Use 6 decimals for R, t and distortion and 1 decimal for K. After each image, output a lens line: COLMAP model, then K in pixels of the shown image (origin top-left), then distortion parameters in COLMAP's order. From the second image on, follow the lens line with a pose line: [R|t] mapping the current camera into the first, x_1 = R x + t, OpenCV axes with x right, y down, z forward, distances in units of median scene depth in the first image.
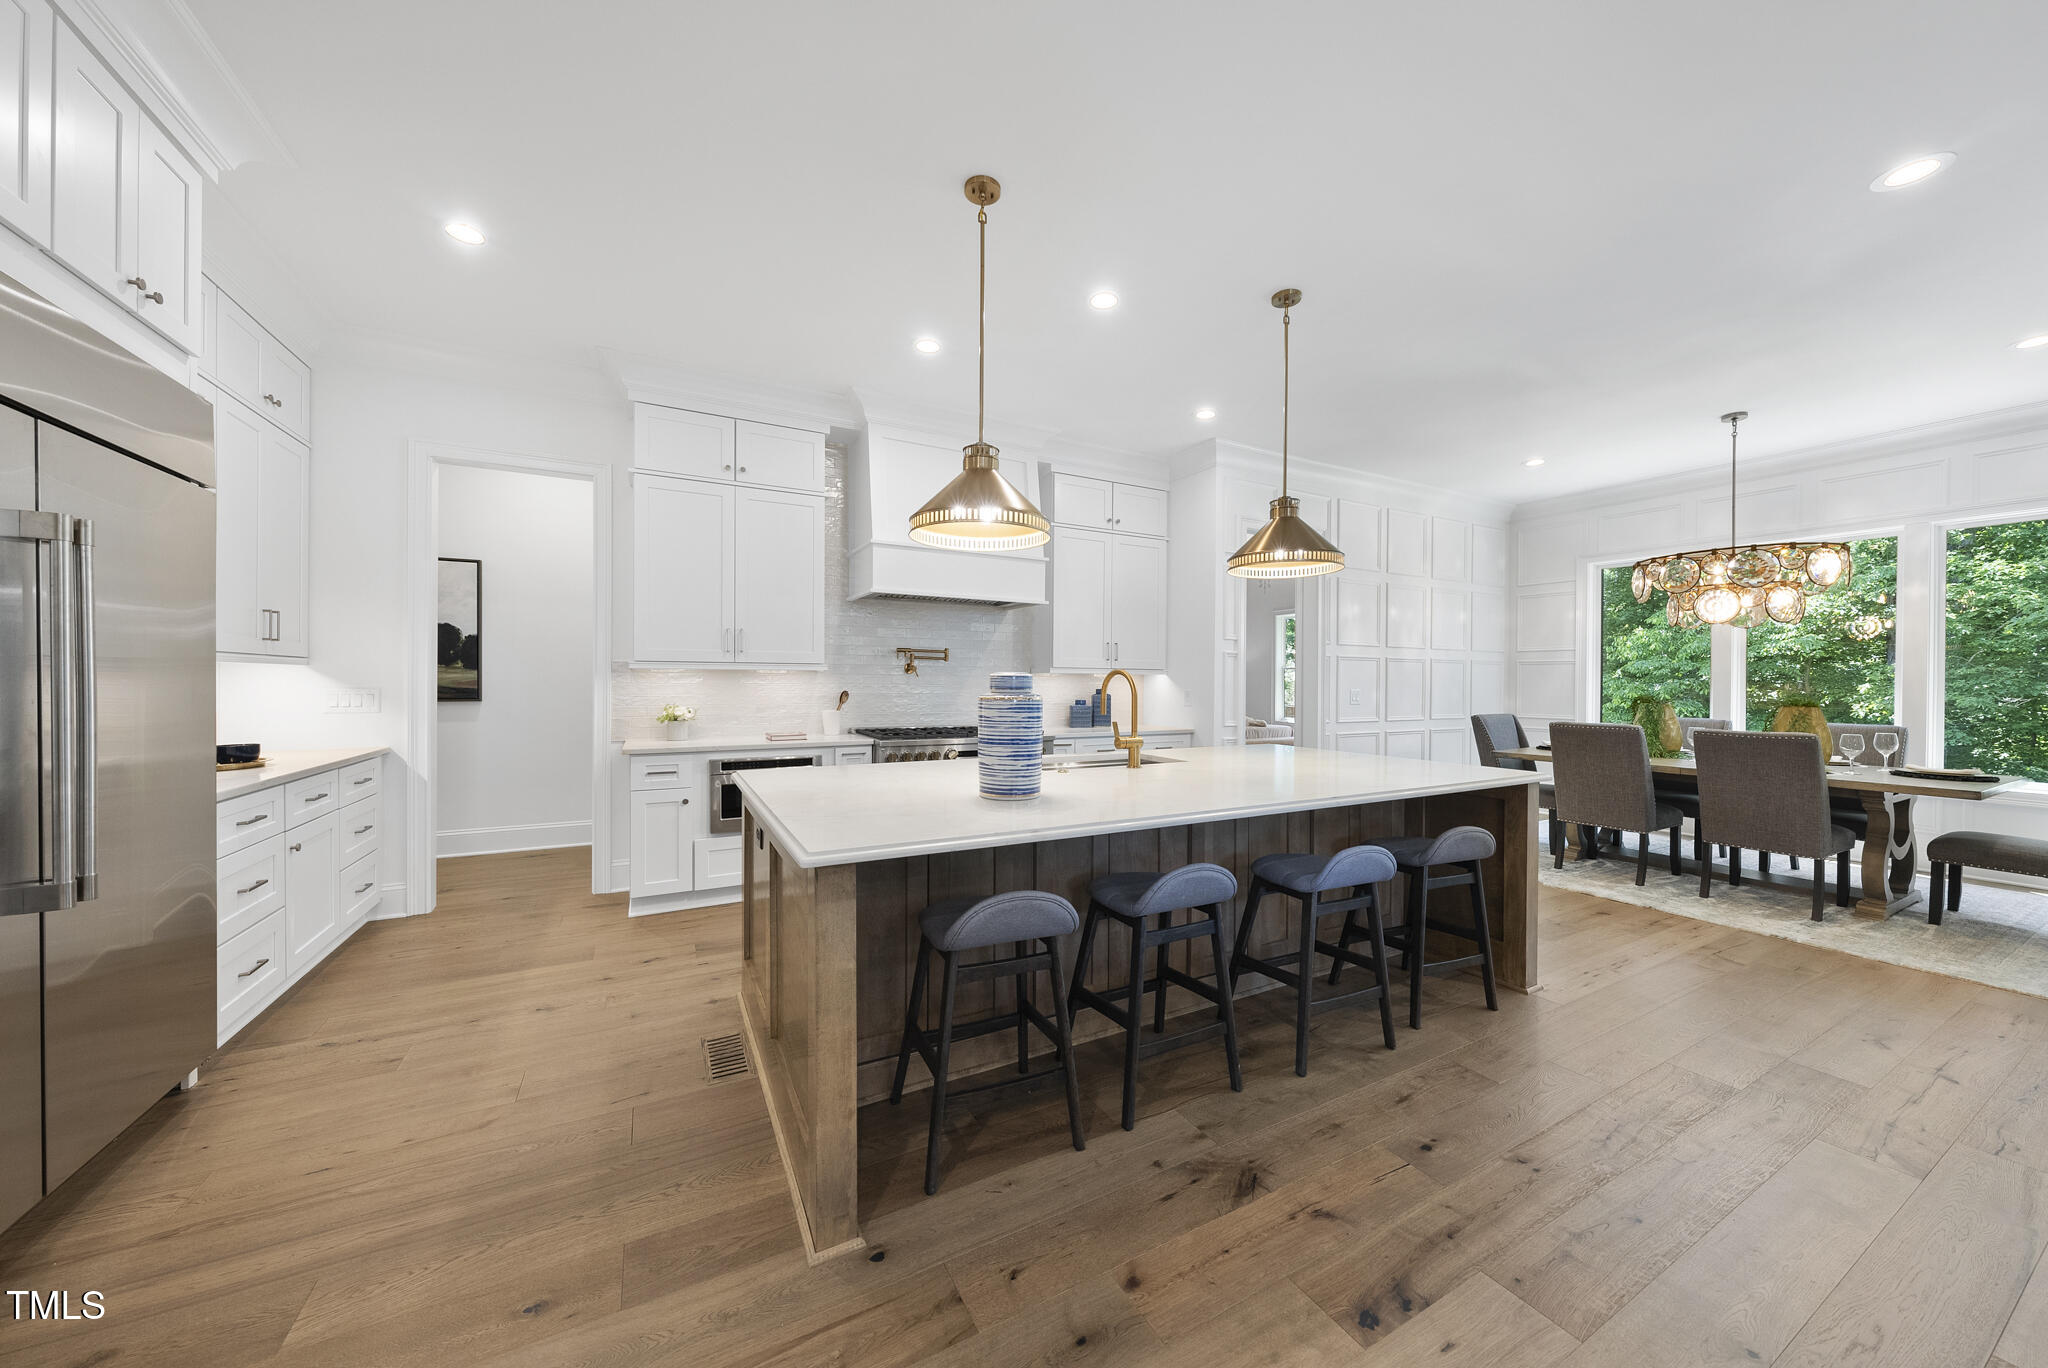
lens RADIAL K [[699.5, 0, 1023.7], [0, 699.5, 688.0], [0, 0, 1]] dist [-0.003703, 0.000445]
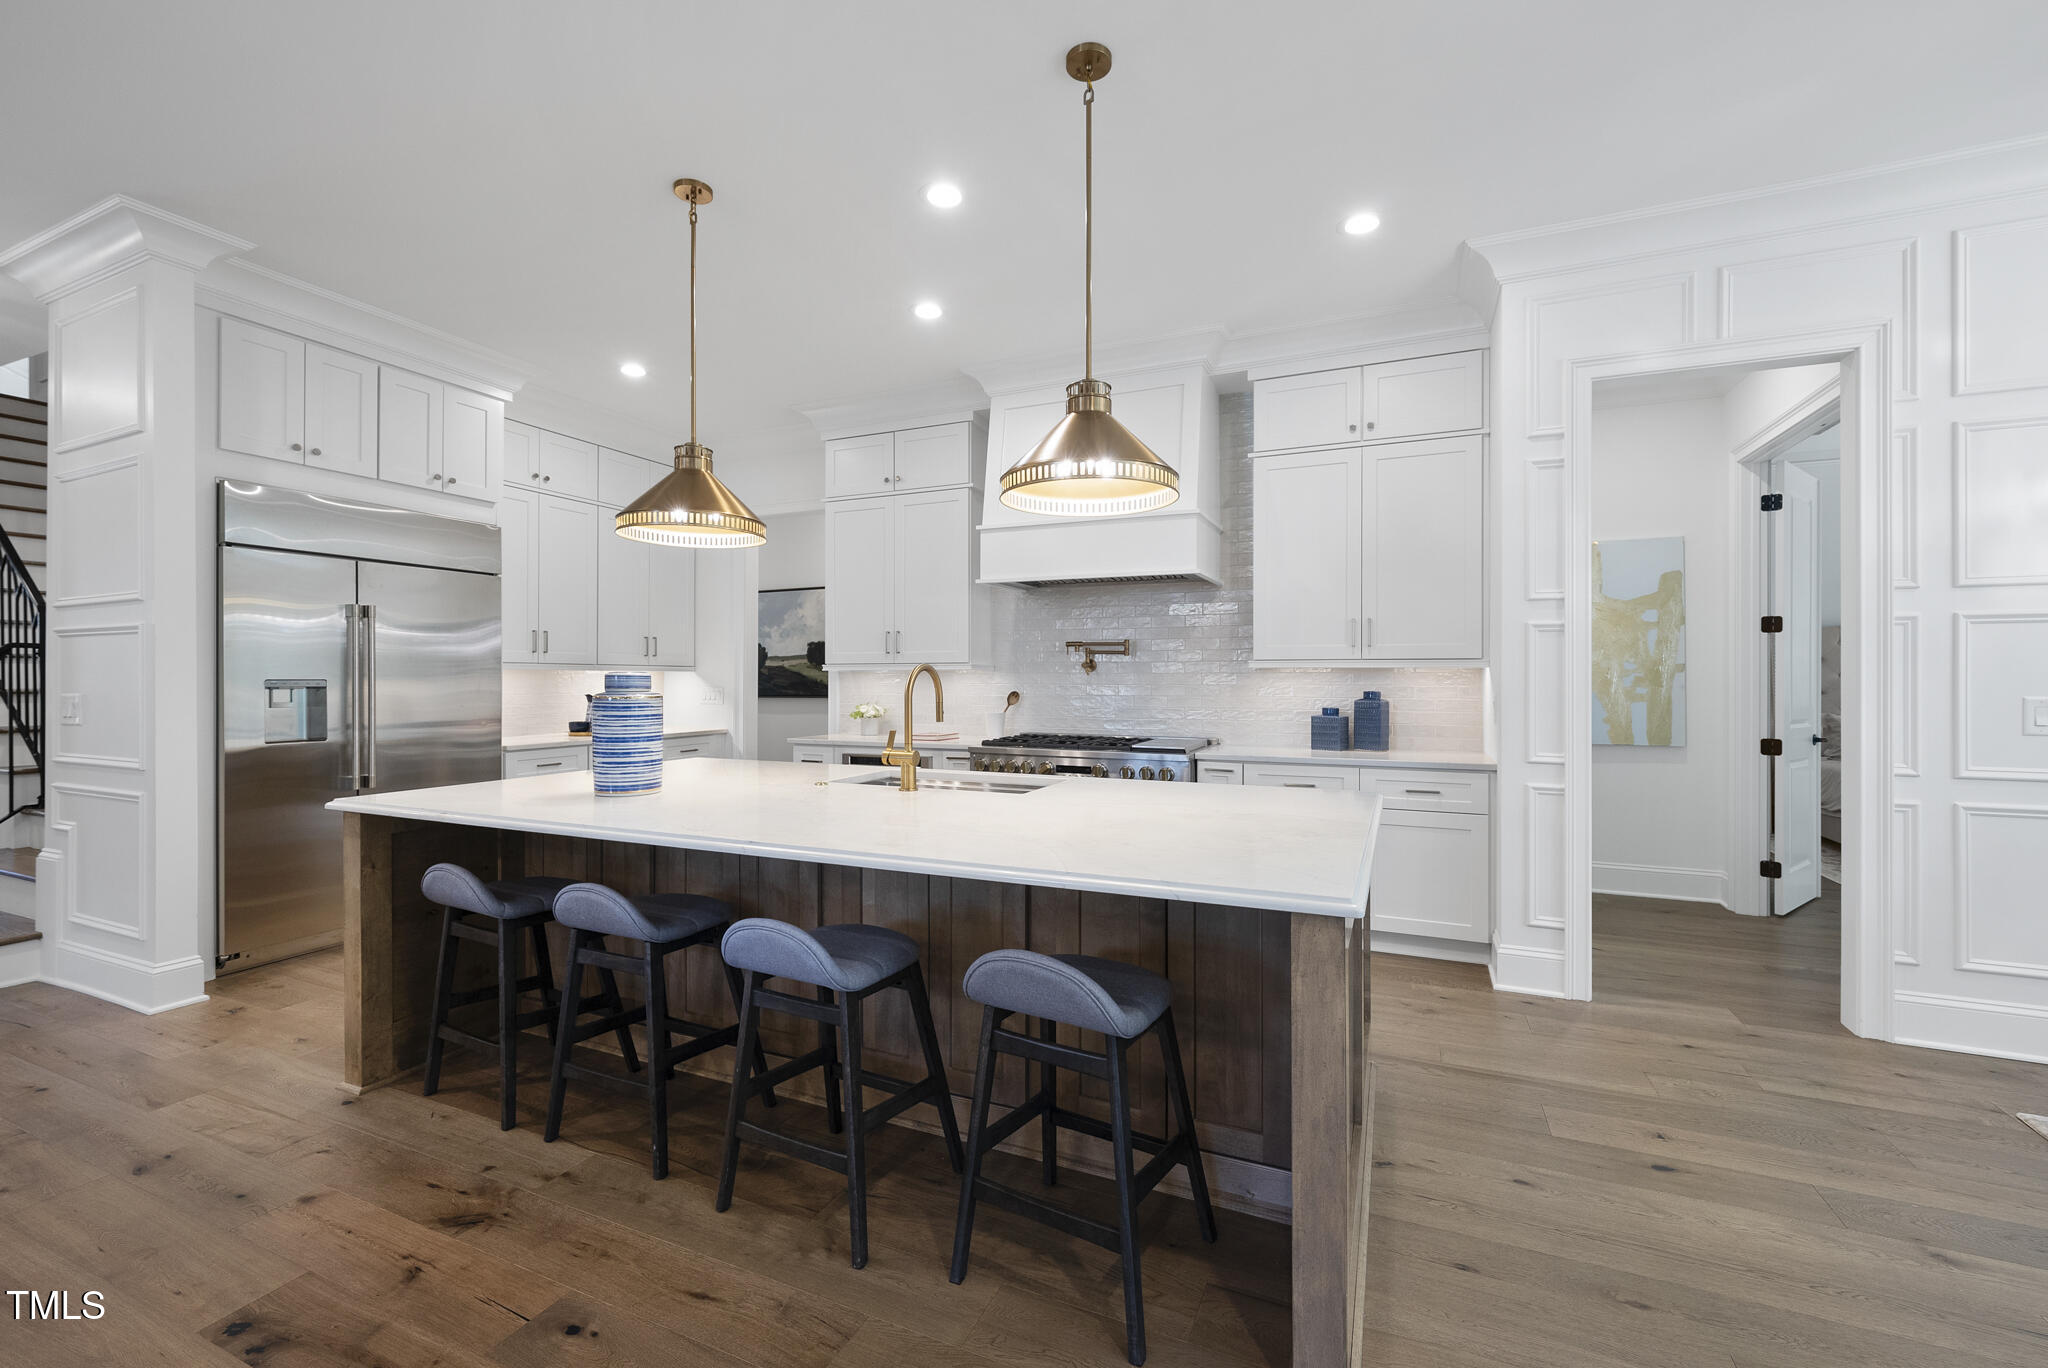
lens RADIAL K [[846.9, 0, 1038.4], [0, 846.9, 680.9], [0, 0, 1]] dist [-0.006276, 0.002385]
pose [[0.618946, -0.004752, -0.785419, 0.654483], [-0.003923, 0.999951, -0.009142, 0.000073], [0.785424, 0.008739, 0.618897, 0.351012]]
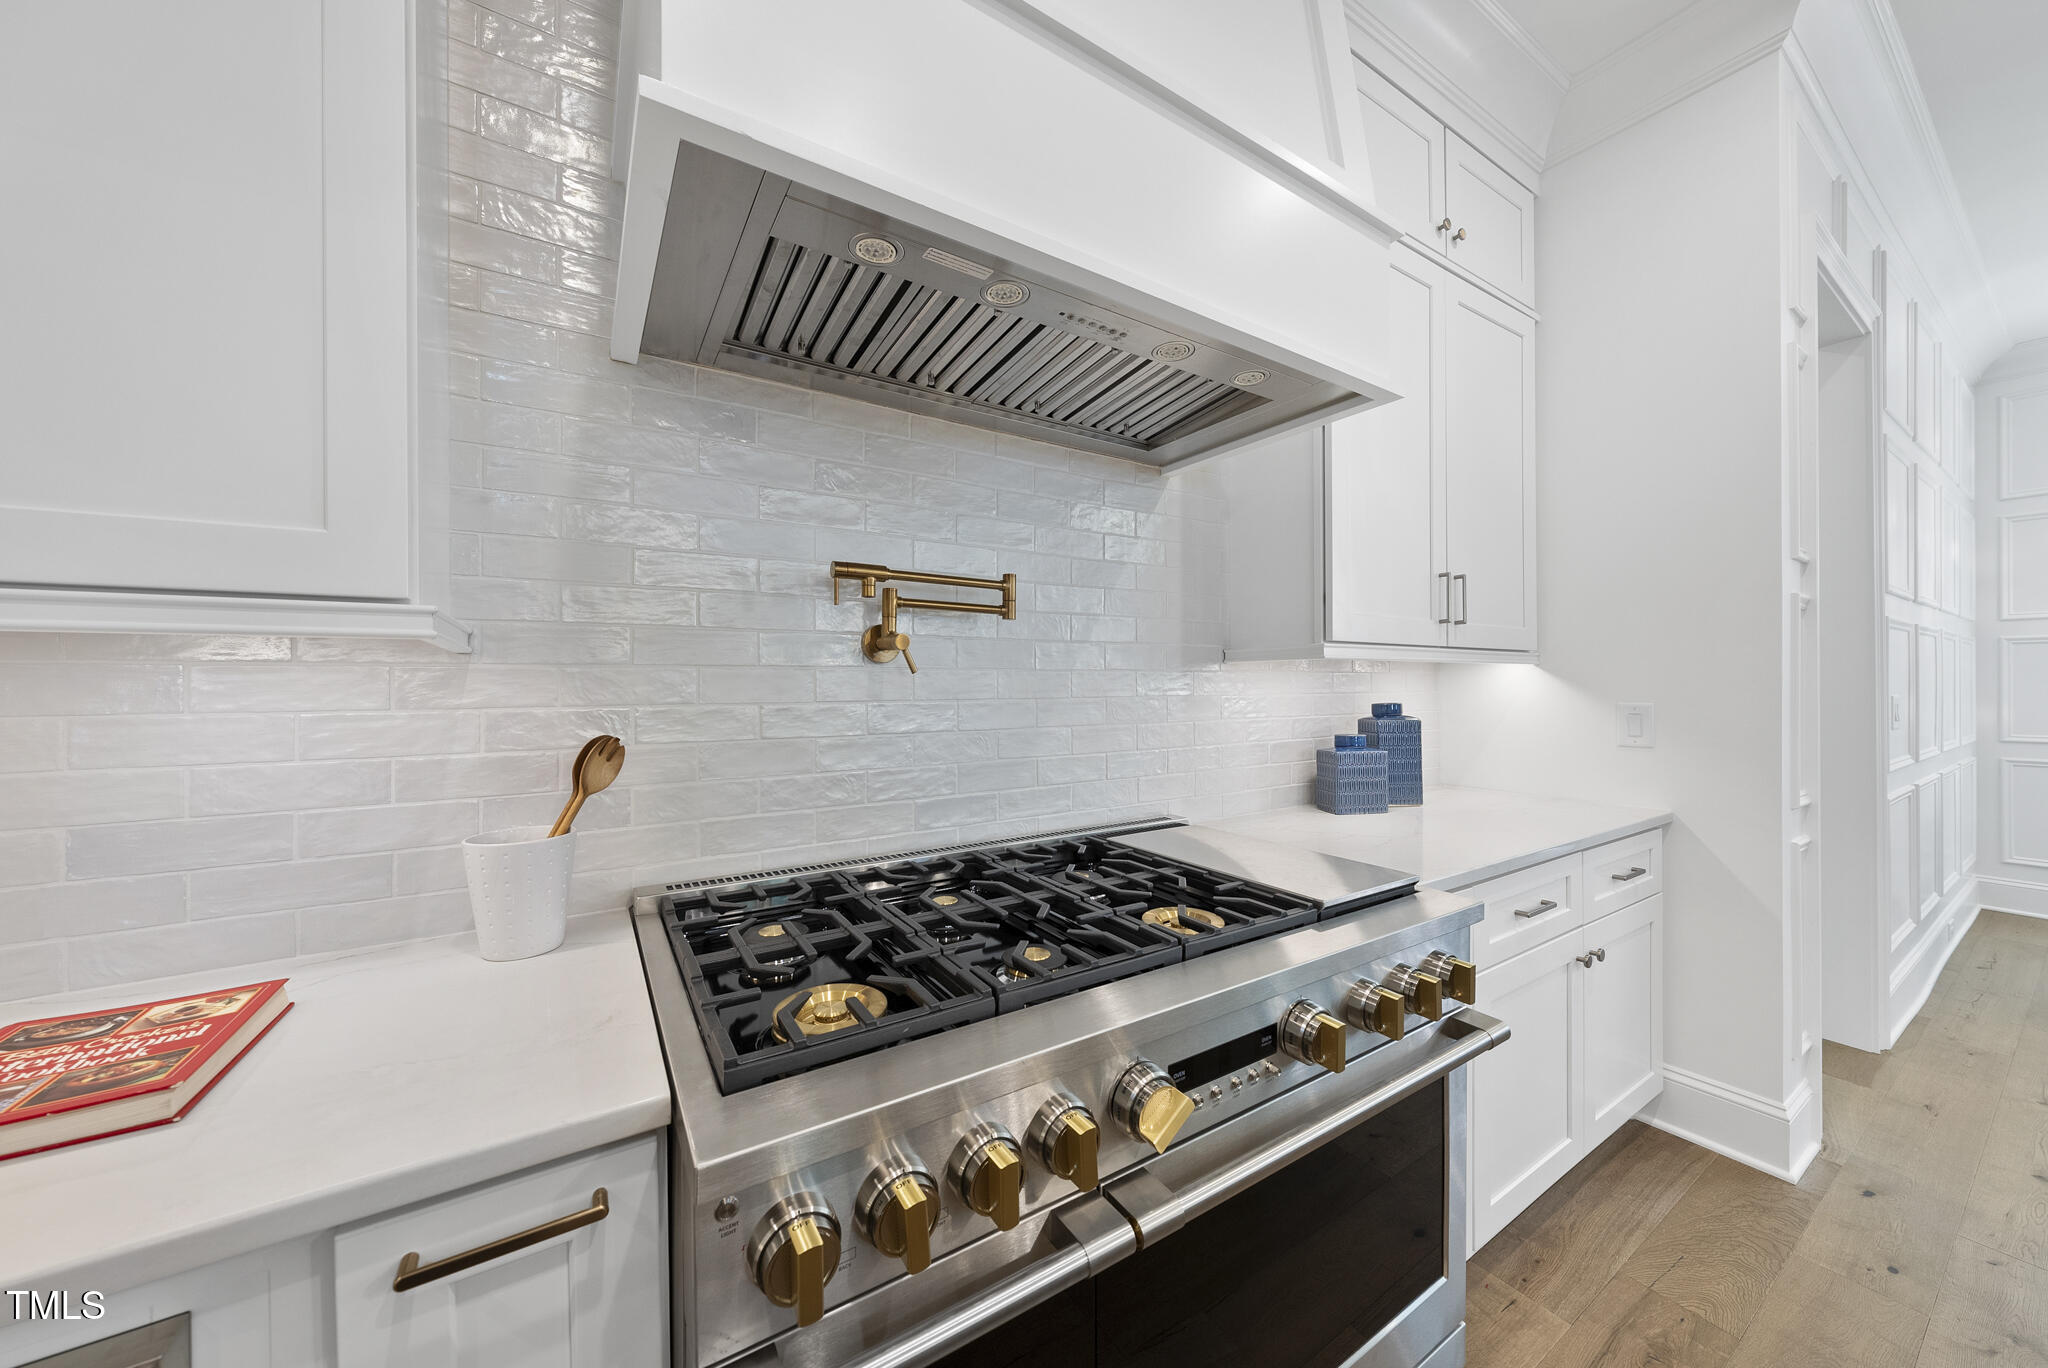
lens RADIAL K [[699.5, 0, 1024.9], [0, 699.5, 675.9], [0, 0, 1]] dist [-0.003703, 0.000445]
pose [[0.997274, -0.004913, 0.073625, -0.137917], [0.005269, 0.999975, -0.004633, -0.014847], [-0.073600, 0.005009, 0.997275, 0.785792]]
